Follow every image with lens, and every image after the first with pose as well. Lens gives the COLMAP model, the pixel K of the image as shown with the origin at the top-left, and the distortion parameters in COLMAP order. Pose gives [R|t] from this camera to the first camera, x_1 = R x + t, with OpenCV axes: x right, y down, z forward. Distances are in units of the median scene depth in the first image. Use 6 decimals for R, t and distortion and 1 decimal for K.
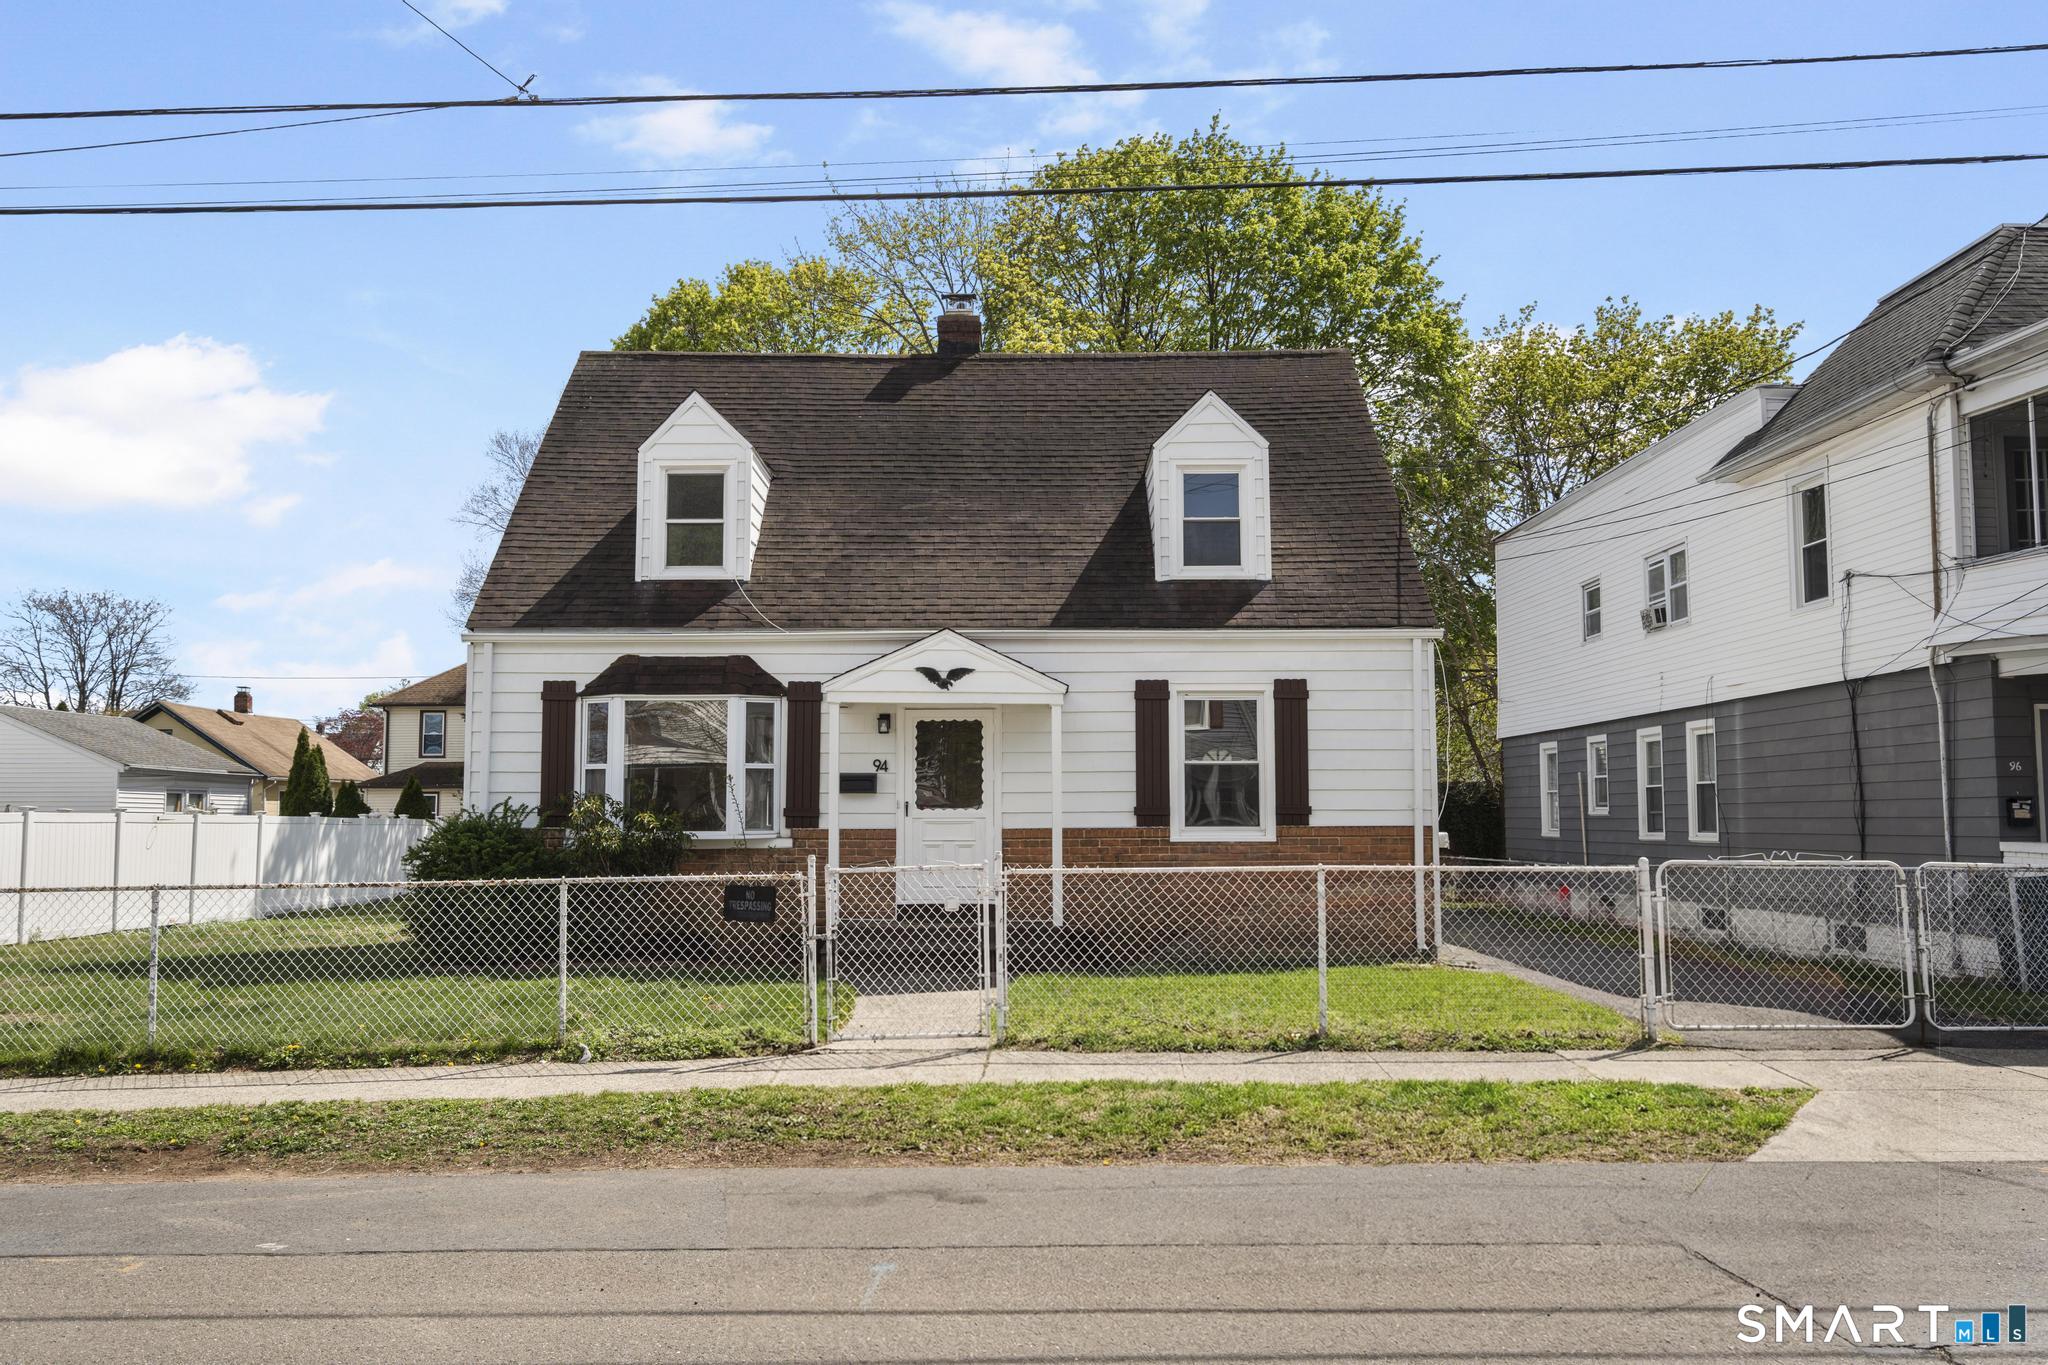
lens RADIAL K [[1571.1, 0, 1024.0], [0, 1571.1, 682.5], [0, 0, 1]] dist [-0.003457, 0.005835]
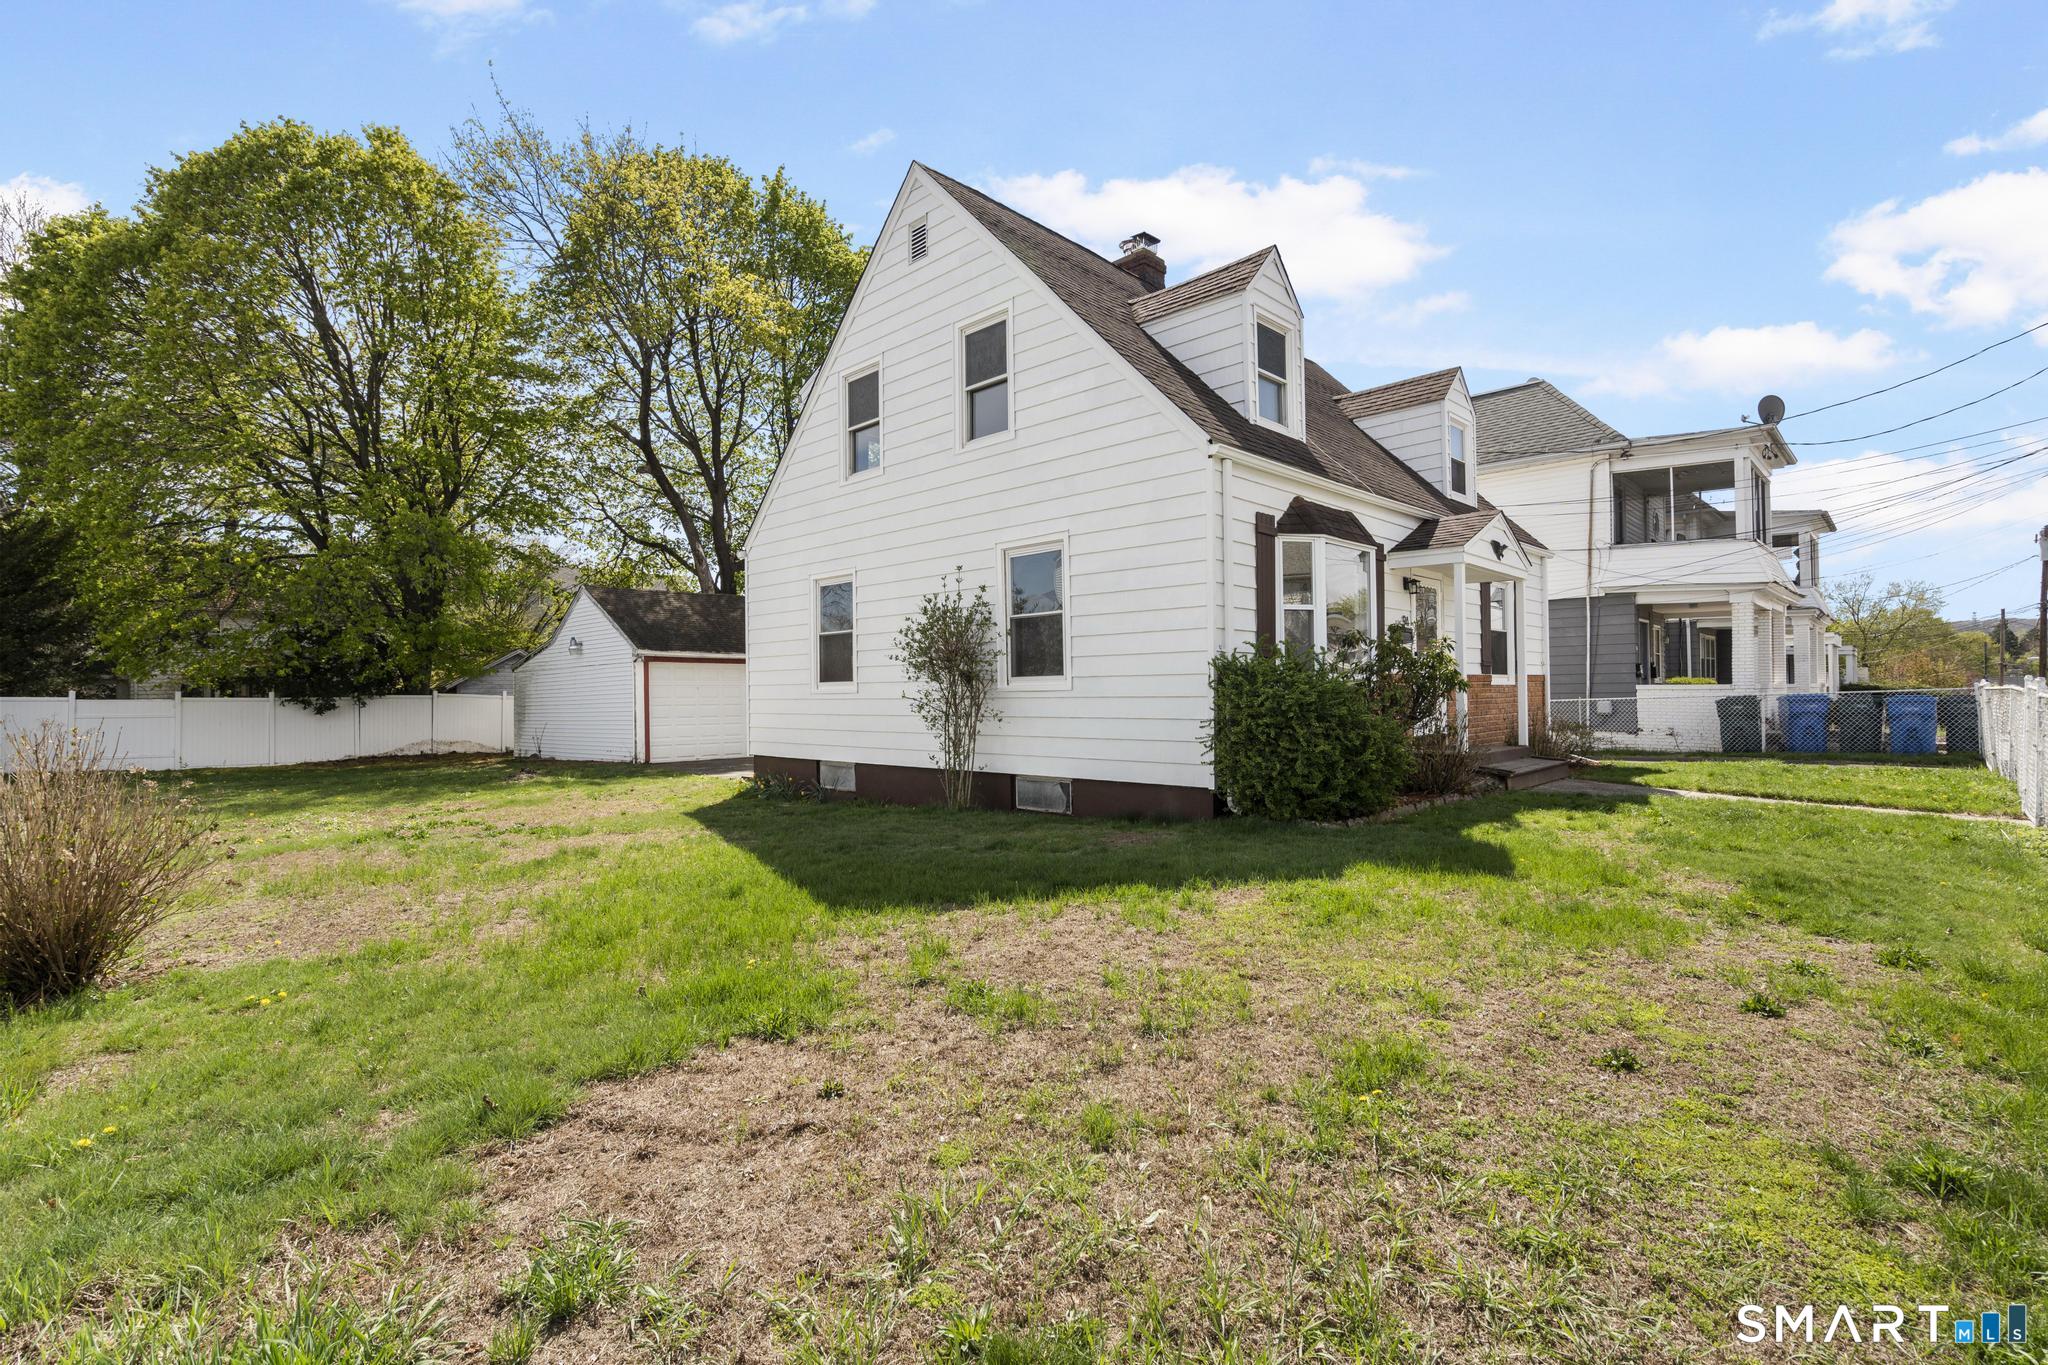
lens RADIAL K [[938.2, 0, 1024.0], [0, 938.2, 682.5], [0, 0, 1]] dist [-0.009164, 0.005969]
pose [[0.701351, 0.001700, 0.712814, -0.794327], [-0.051266, 0.997528, 0.048063, 0.079892], [-0.710970, -0.070252, 0.699705, 0.705020]]
